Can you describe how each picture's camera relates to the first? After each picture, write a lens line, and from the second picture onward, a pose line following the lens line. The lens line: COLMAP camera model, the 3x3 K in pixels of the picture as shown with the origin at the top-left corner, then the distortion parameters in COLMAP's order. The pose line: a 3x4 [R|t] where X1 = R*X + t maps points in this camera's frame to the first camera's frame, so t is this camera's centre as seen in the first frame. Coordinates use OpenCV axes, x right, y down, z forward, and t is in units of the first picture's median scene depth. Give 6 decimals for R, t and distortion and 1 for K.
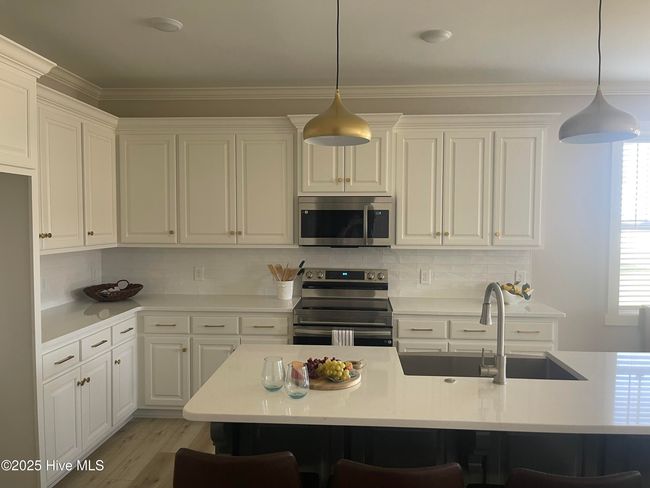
lens RADIAL K [[506.2, 0, 325.0], [0, 506.2, 244.0], [0, 0, 1]] dist [0.067291, -0.004486]
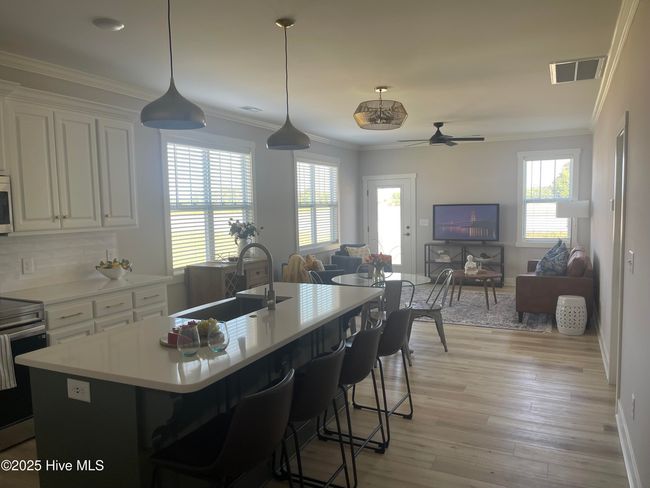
lens RADIAL K [[506.2, 0, 325.0], [0, 506.2, 244.0], [0, 0, 1]] dist [0.067291, -0.004486]
pose [[0.389595, -0.084176, 0.917131, -0.479966], [0.064939, 0.995847, 0.063815, 0.000795], [-0.918694, 0.034695, 0.393443, 0.149547]]
